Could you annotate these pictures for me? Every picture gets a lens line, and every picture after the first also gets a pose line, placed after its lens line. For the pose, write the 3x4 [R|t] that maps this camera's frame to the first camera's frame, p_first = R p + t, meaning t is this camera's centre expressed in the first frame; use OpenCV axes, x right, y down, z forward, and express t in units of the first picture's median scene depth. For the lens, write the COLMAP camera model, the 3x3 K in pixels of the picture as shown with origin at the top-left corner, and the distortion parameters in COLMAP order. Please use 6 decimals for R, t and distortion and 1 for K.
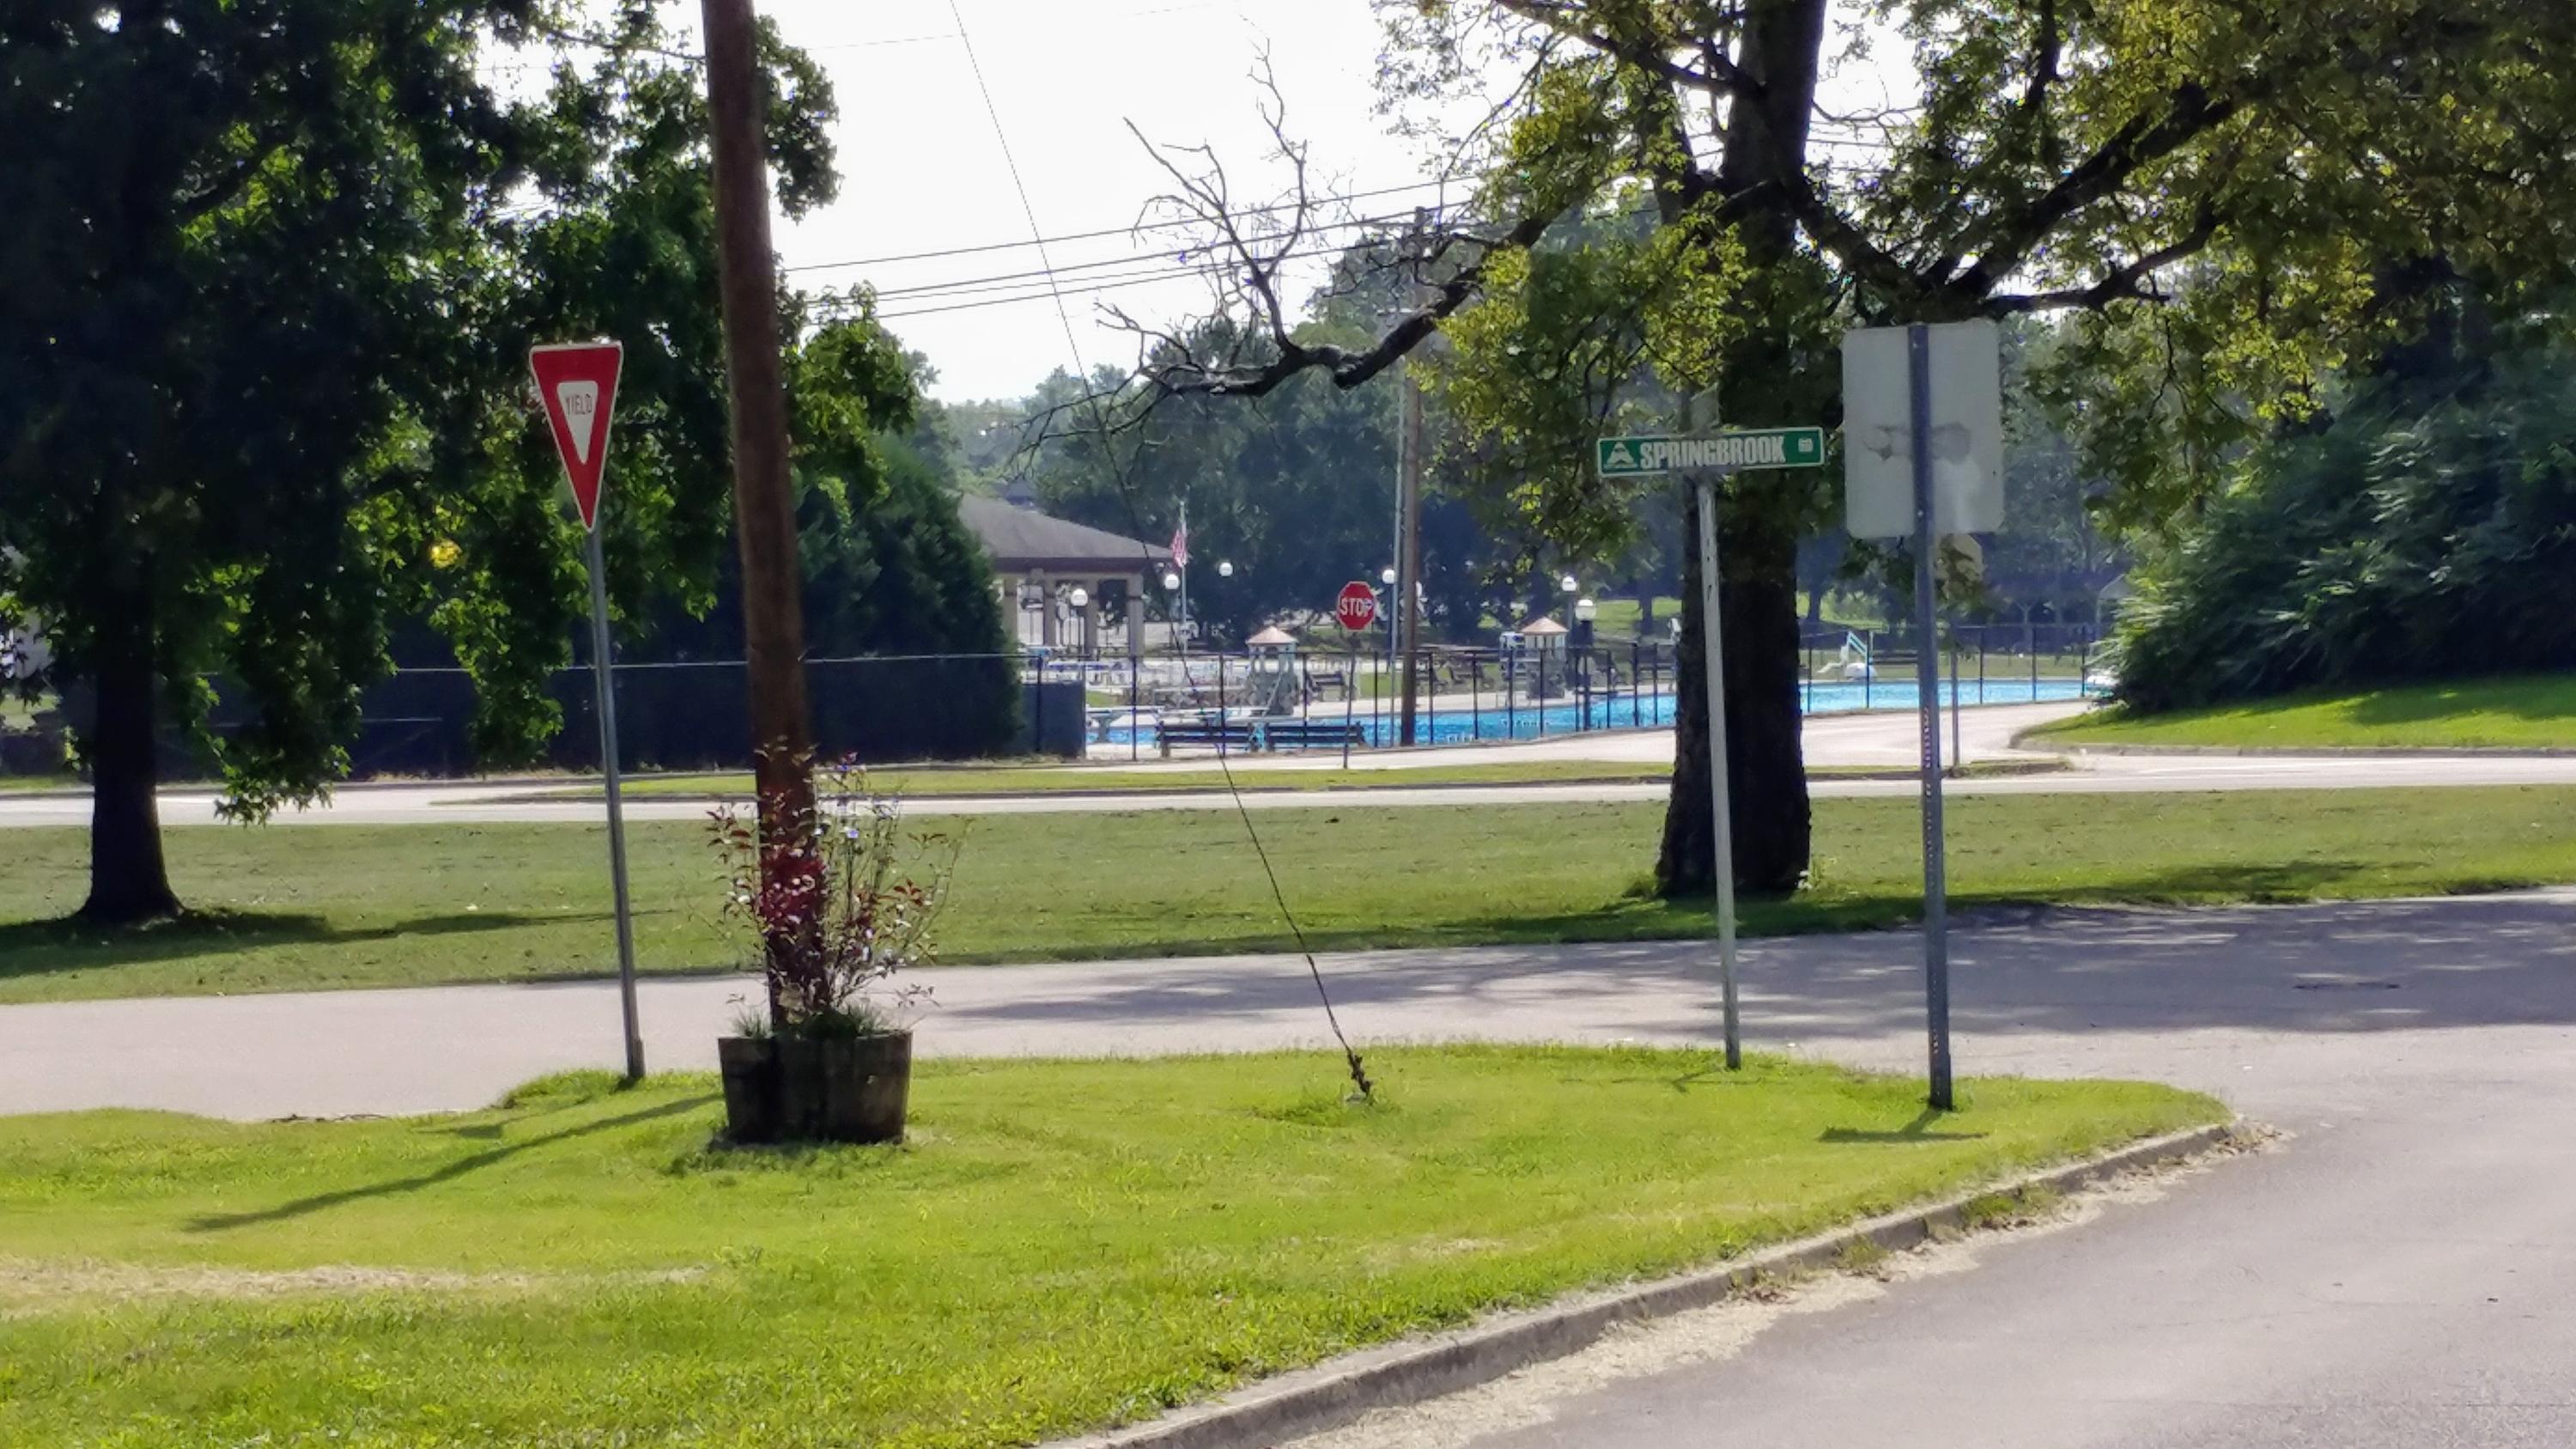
lens RADIAL K [[6964.4, 0, 1288.0], [0, 6964.4, 724.5], [0, 0, 1]] dist [0.308888, -0.358024]
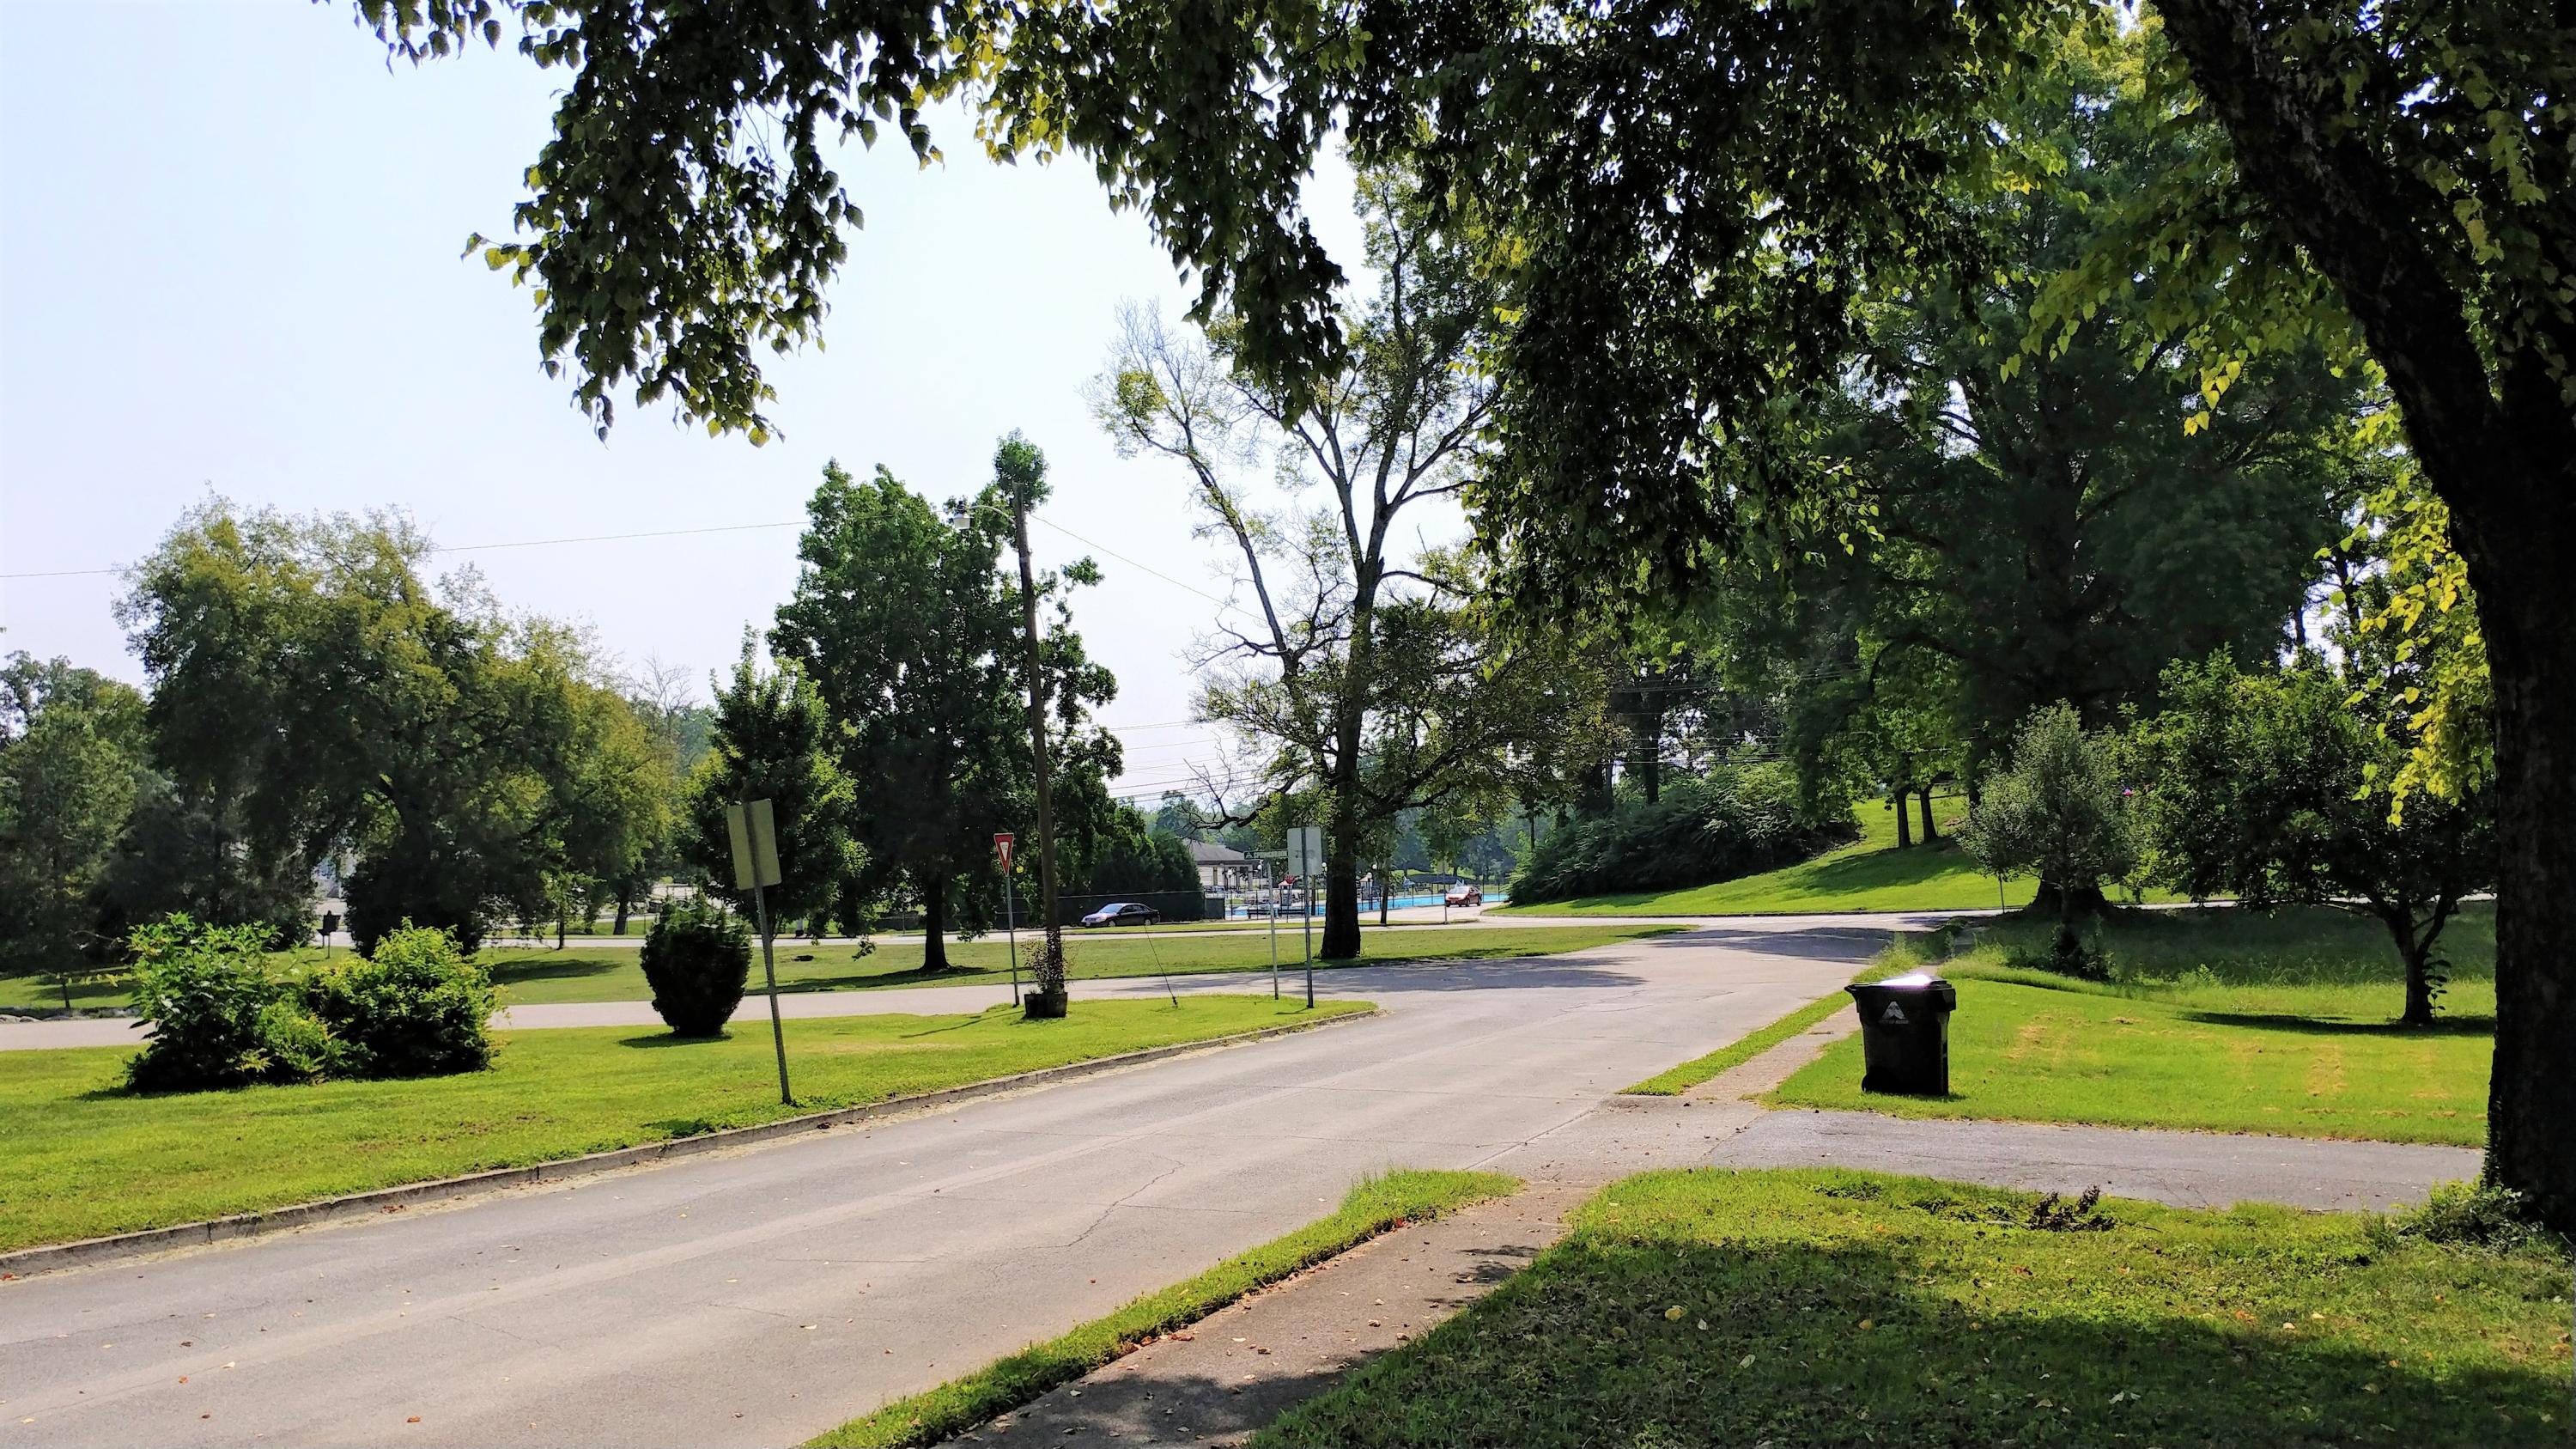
lens RADIAL K [[2120.9, 0, 1288.0], [0, 2120.9, 724.5], [0, 0, 1]] dist [-0.006316, -0.010756]
pose [[0.999790, -0.010320, -0.017731, 0.045227], [0.008771, 0.996314, -0.085327, -0.003831], [0.018547, 0.085154, 0.996195, -0.141099]]
